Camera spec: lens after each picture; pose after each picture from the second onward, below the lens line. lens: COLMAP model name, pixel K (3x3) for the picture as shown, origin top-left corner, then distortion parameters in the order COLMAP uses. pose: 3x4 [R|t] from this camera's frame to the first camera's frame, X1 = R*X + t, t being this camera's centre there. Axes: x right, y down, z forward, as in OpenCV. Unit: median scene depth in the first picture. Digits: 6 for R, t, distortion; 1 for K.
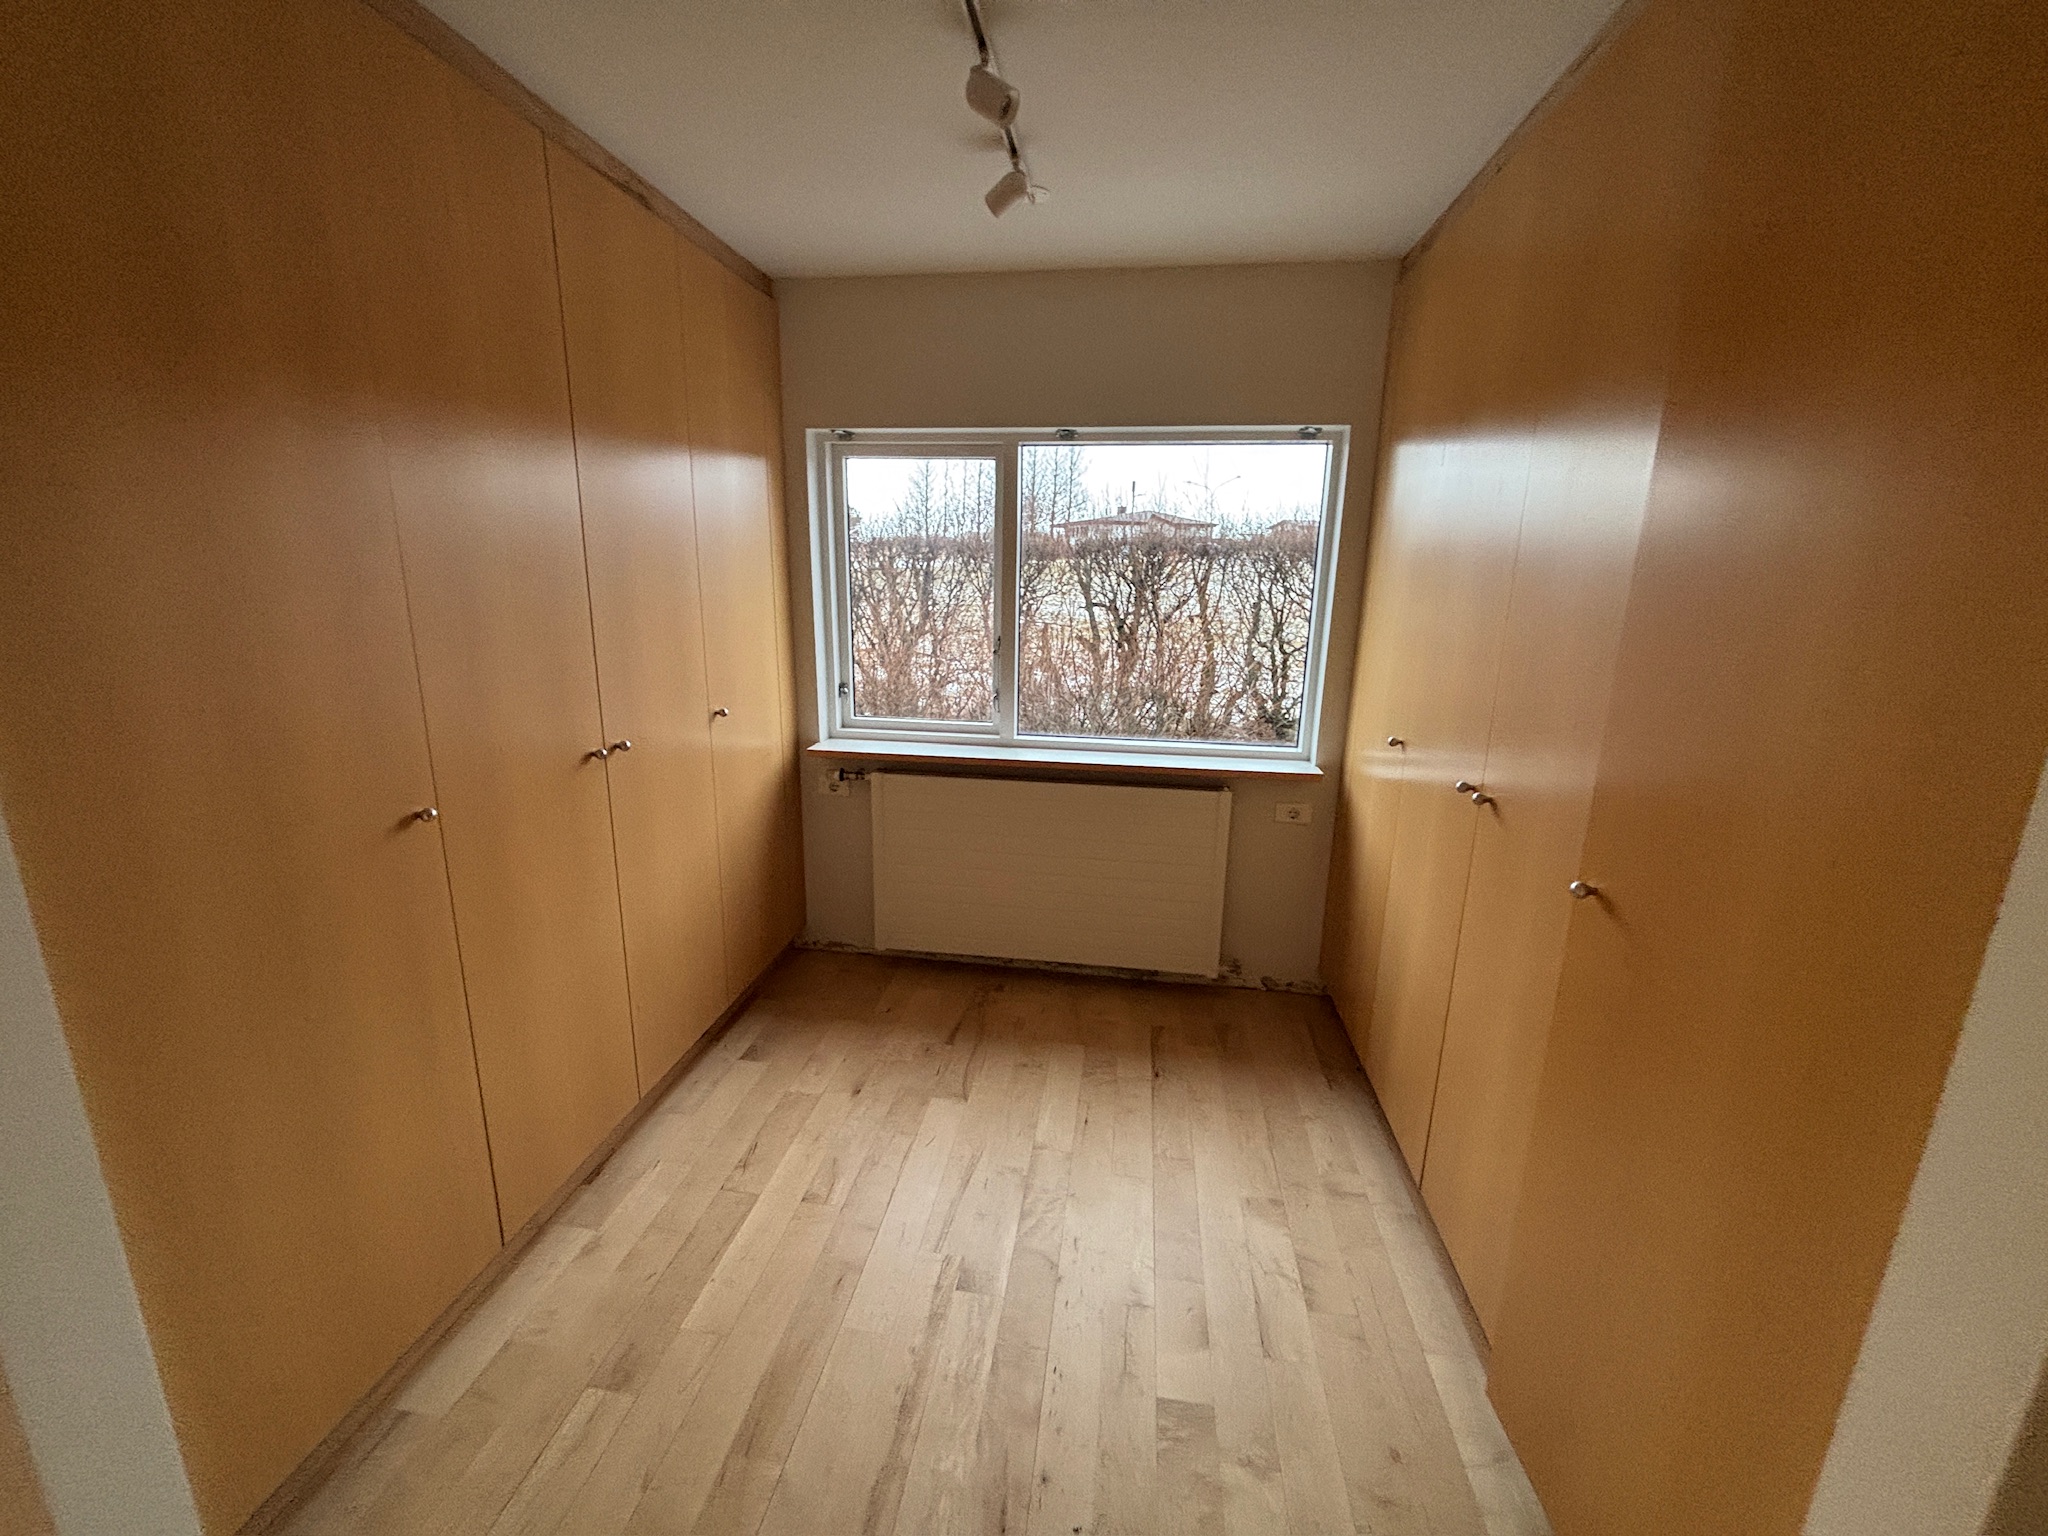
lens RADIAL K [[828.2, 0, 1022.0], [0, 828.2, 761.4], [0, 0, 1]] dist [0.000459, -0.000212]
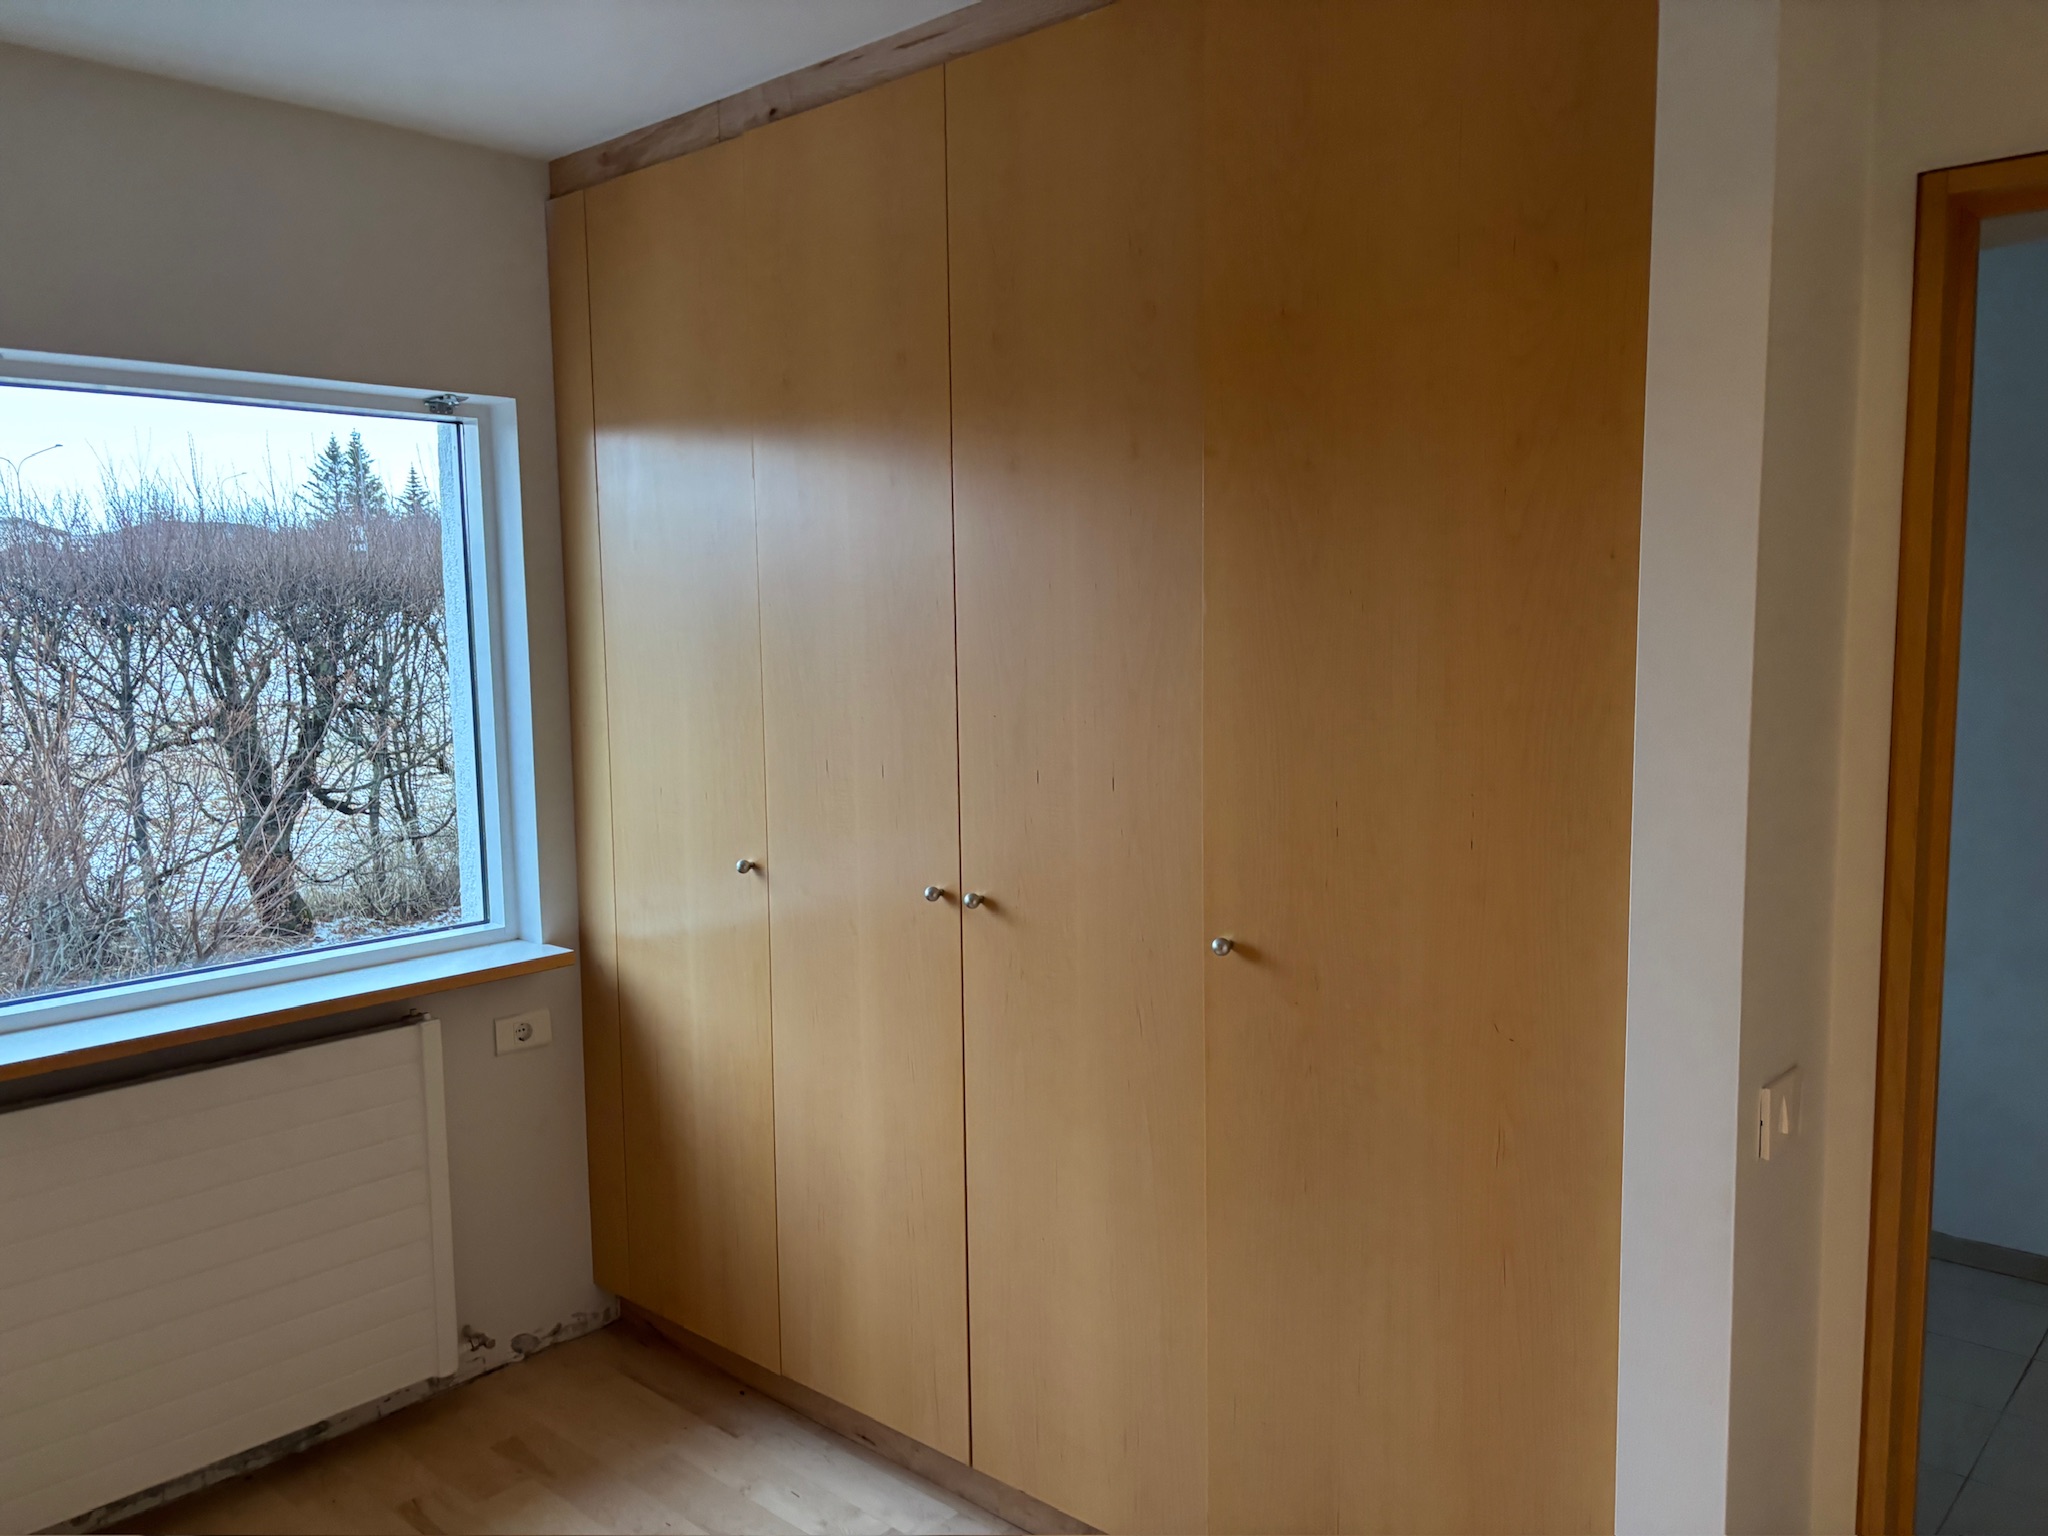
lens RADIAL K [[1548.9, 0, 1024.0], [0, 1548.9, 768.0], [0, 0, 1]] dist [0.006205, 0.002293]
pose [[0.553050, -0.113763, 0.825344, -0.364450], [0.218494, 0.975765, -0.011914, -0.029207], [-0.803987, 0.186922, 0.564504, 0.066633]]
